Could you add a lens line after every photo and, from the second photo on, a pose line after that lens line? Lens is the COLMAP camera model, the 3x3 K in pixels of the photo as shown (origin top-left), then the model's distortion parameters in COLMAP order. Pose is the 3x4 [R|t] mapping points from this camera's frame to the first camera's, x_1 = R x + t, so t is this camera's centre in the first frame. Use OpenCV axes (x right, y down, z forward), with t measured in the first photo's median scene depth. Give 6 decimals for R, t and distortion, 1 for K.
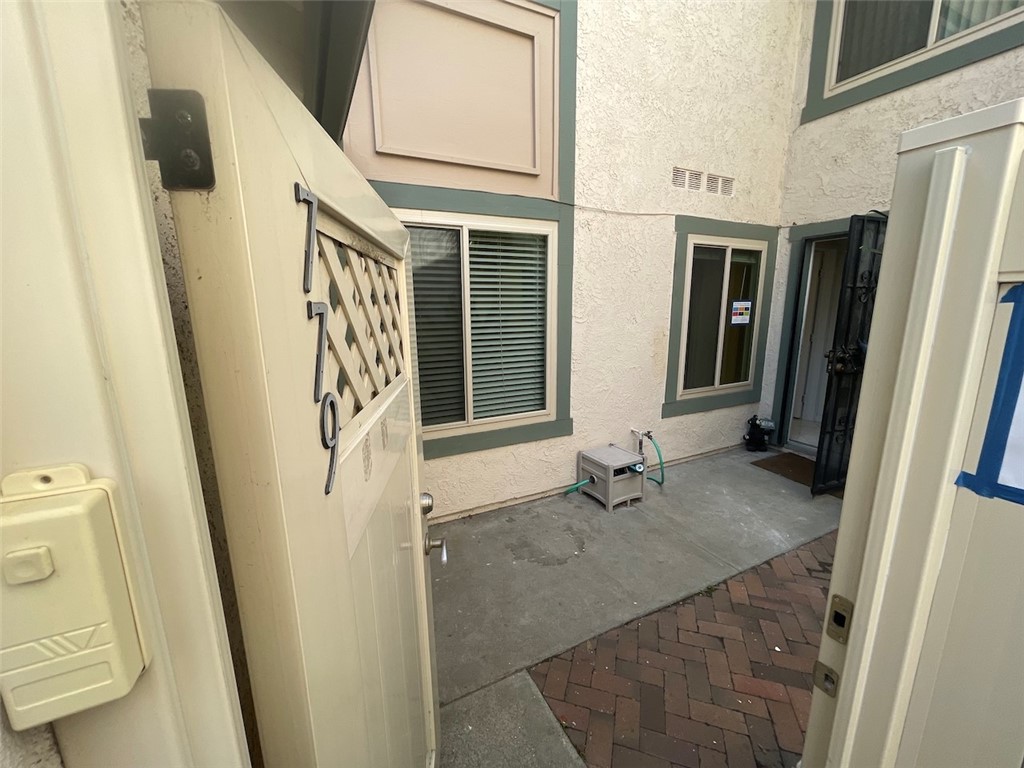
lens RADIAL K [[414.1, 0, 508.4], [0, 414.1, 389.2], [0, 0, 1]] dist [-0.002071, -0.000033]
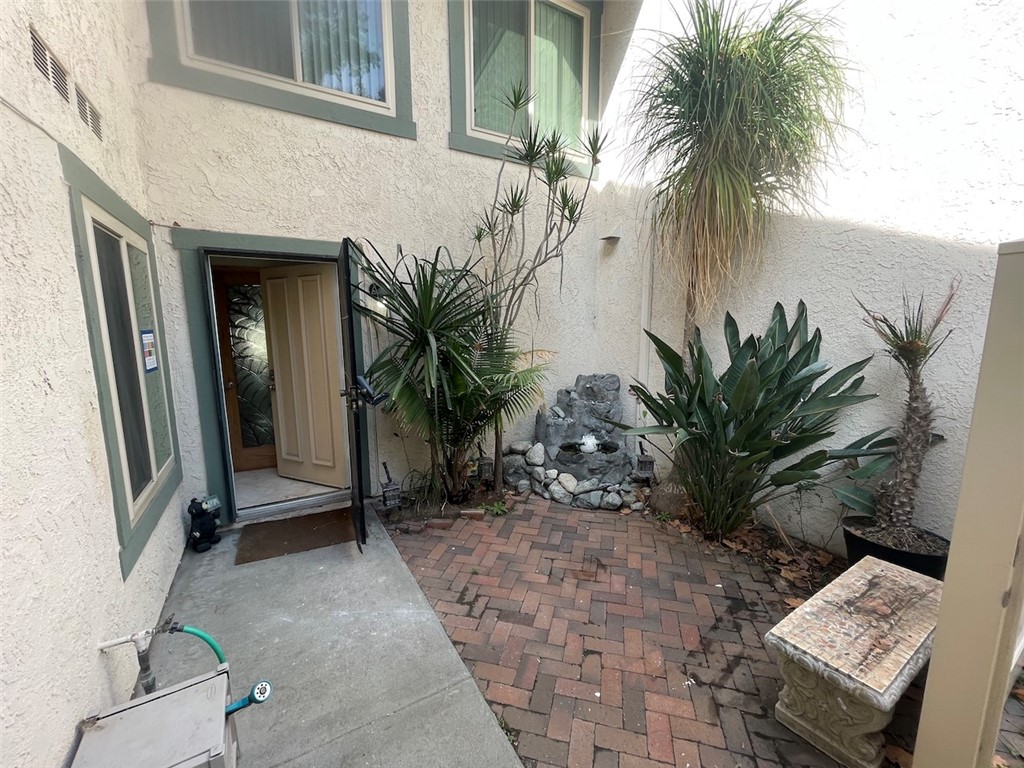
lens RADIAL K [[414.1, 0, 508.4], [0, 414.1, 389.2], [0, 0, 1]] dist [-0.002071, -0.000033]
pose [[-0.073021, -0.142515, 0.987095, -0.092878], [0.200325, 0.967471, 0.154501, -0.126708], [-0.977005, 0.209021, -0.042096, 0.553858]]
